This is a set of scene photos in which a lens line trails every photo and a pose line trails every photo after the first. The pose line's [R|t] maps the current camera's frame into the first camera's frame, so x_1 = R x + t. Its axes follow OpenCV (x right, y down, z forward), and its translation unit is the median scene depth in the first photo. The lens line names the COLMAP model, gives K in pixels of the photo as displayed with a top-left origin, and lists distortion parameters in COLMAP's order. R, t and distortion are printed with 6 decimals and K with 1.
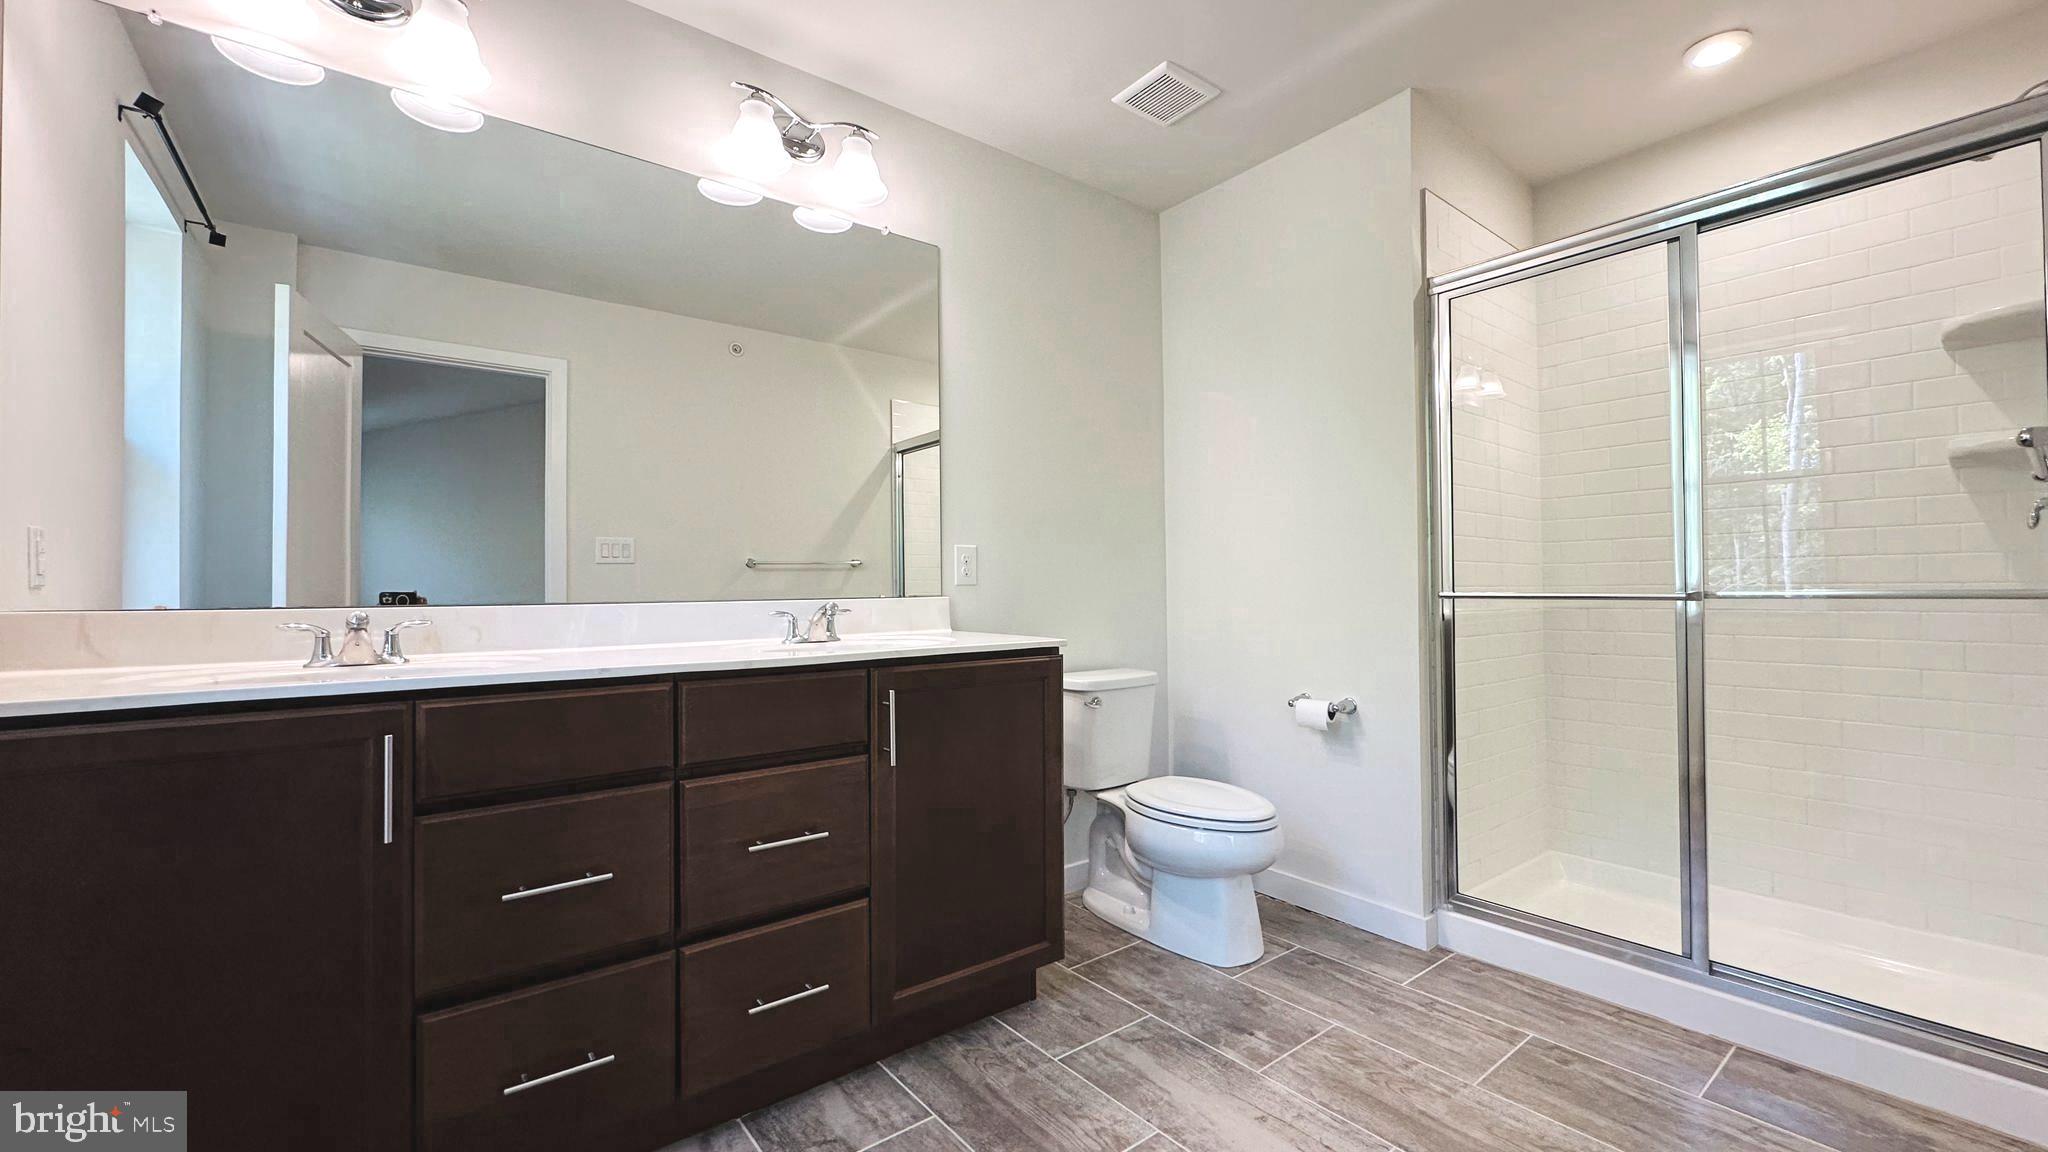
lens RADIAL K [[815.0, 0, 1024.0], [0, 815.0, 576.0], [0, 0, 1]] dist [-0.003494, 0.000140]
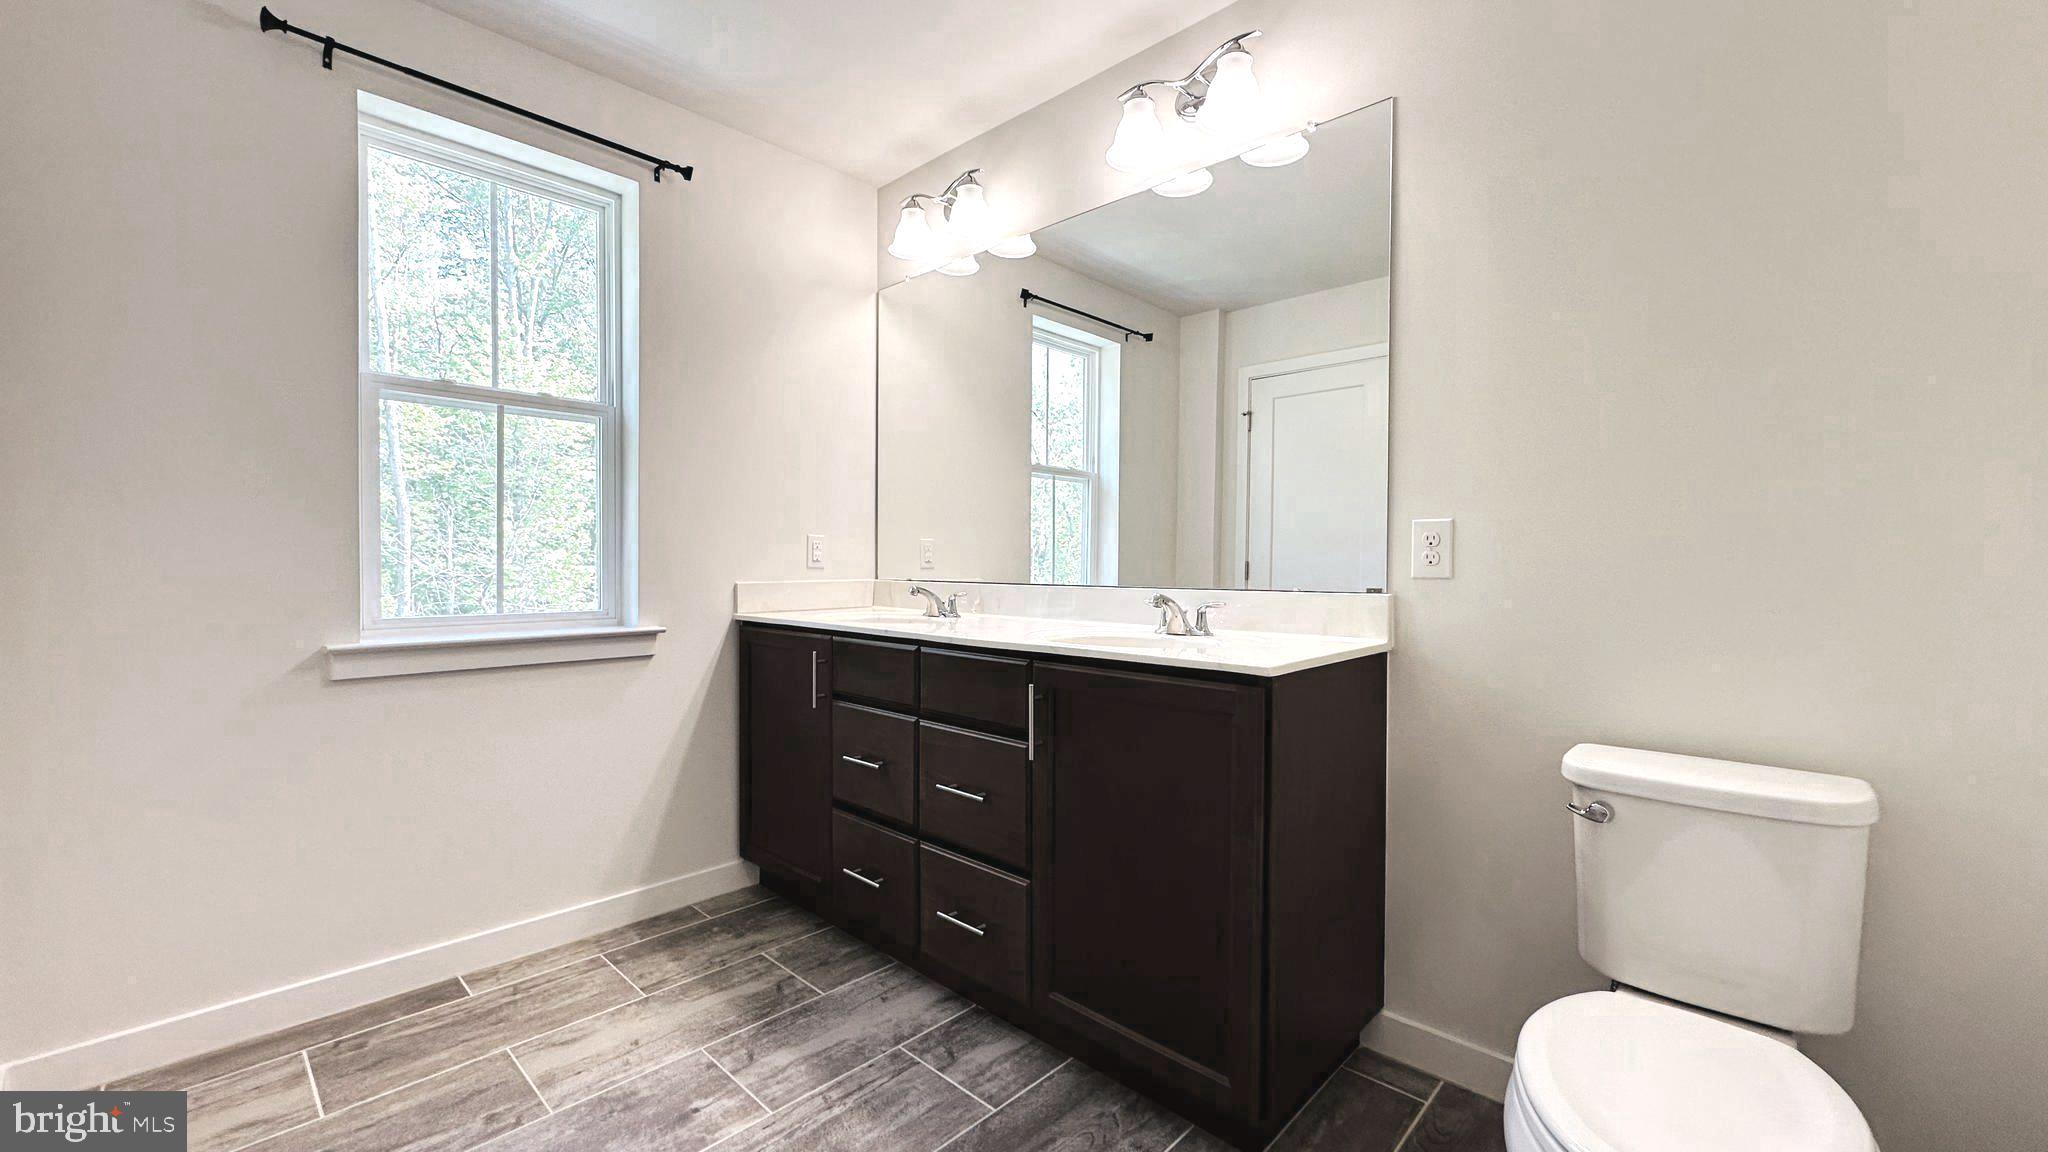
lens RADIAL K [[815.0, 0, 1024.0], [0, 815.0, 576.0], [0, 0, 1]] dist [-0.003494, 0.000140]
pose [[0.146205, 0.023123, -0.988984, 0.615697], [0.008600, 0.999659, 0.024644, -0.011454], [0.989217, -0.012108, 0.145956, 0.637008]]
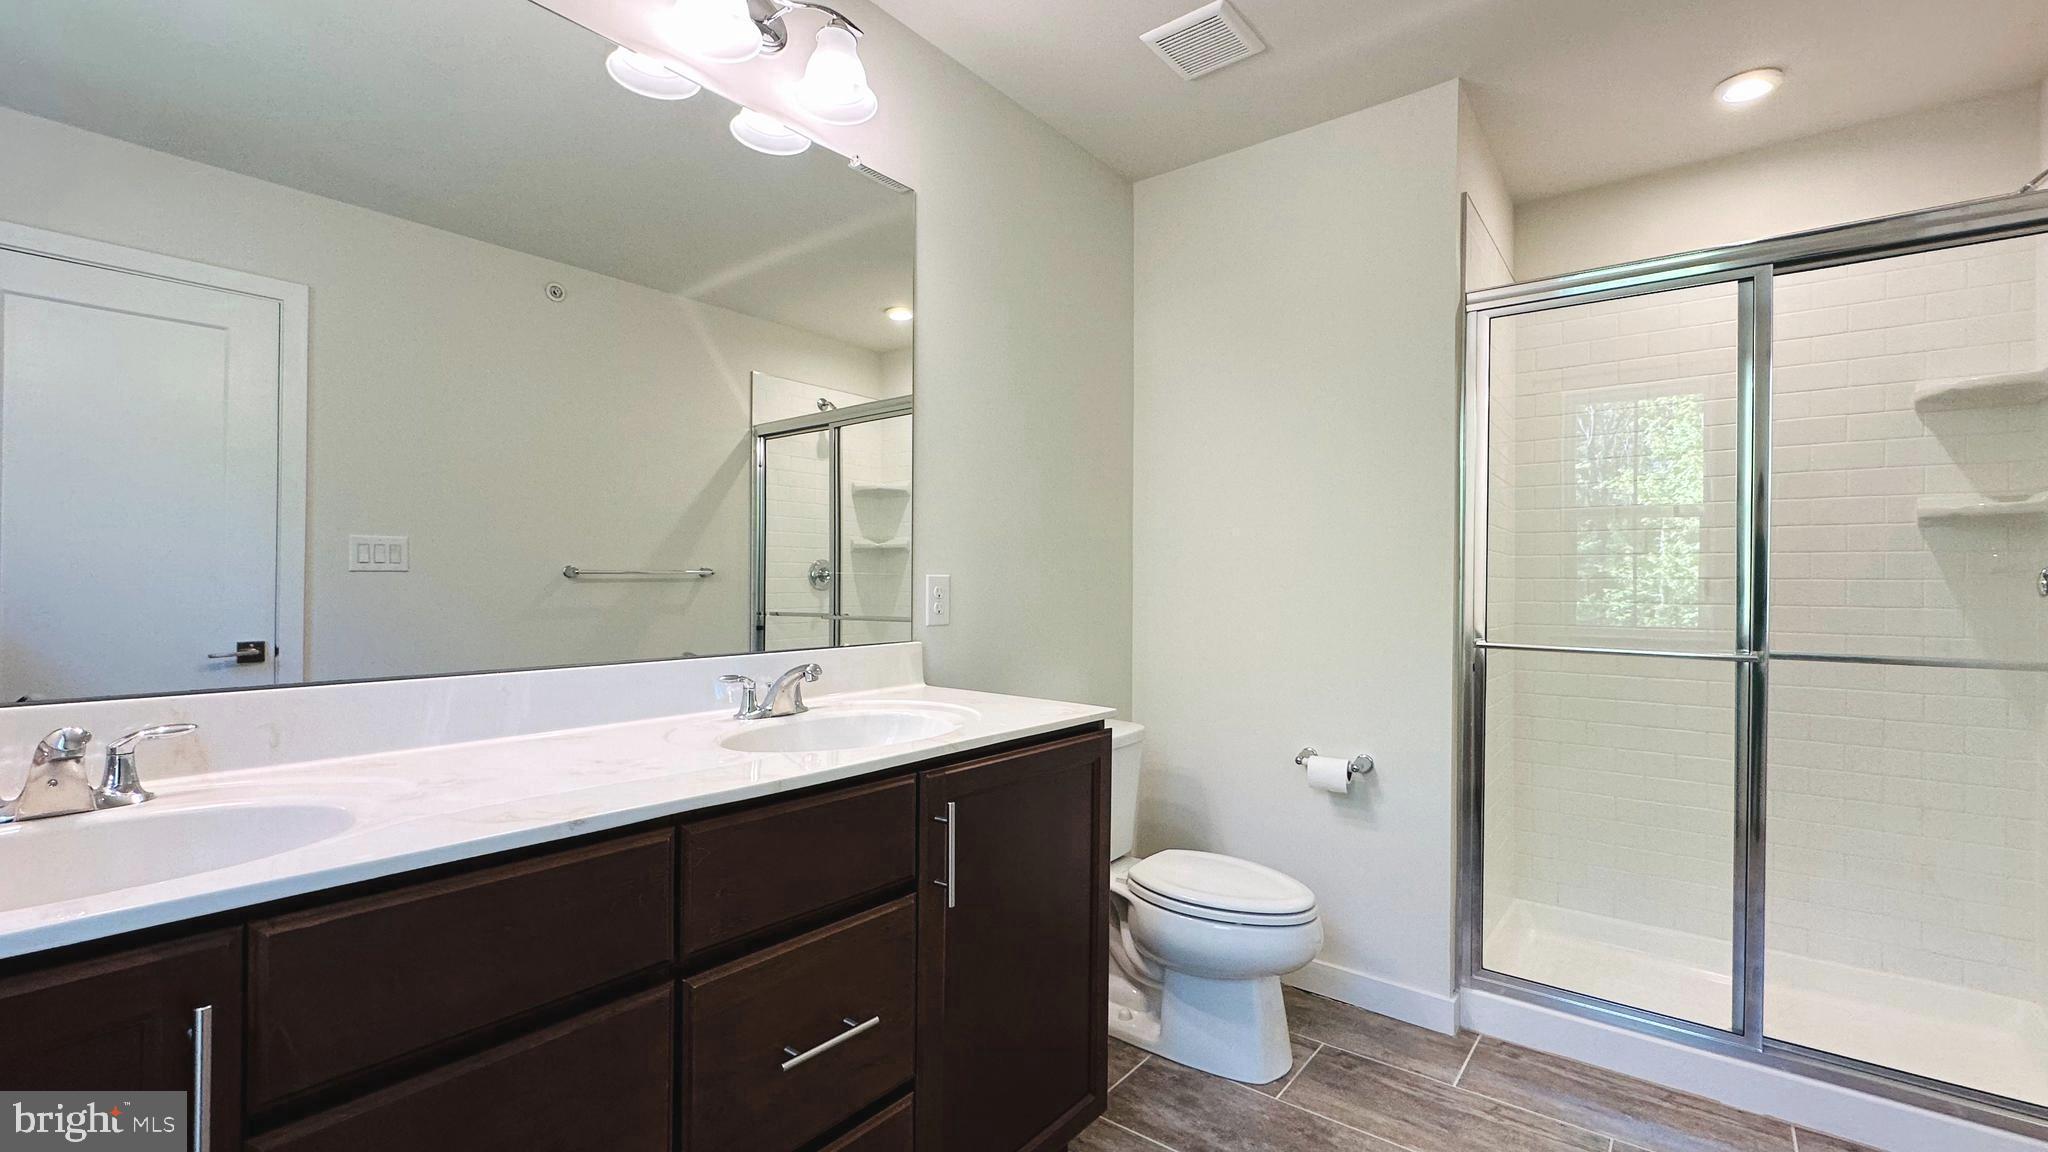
lens RADIAL K [[873.4, 0, 1023.4], [0, 873.4, 579.2], [0, 0, 1]] dist [-0.003334, -0.000124]
pose [[0.971499, 0.018188, 0.236345, -0.215447], [-0.021348, 0.999714, 0.010821, -0.050124], [-0.236081, -0.015558, 0.971609, 0.179007]]
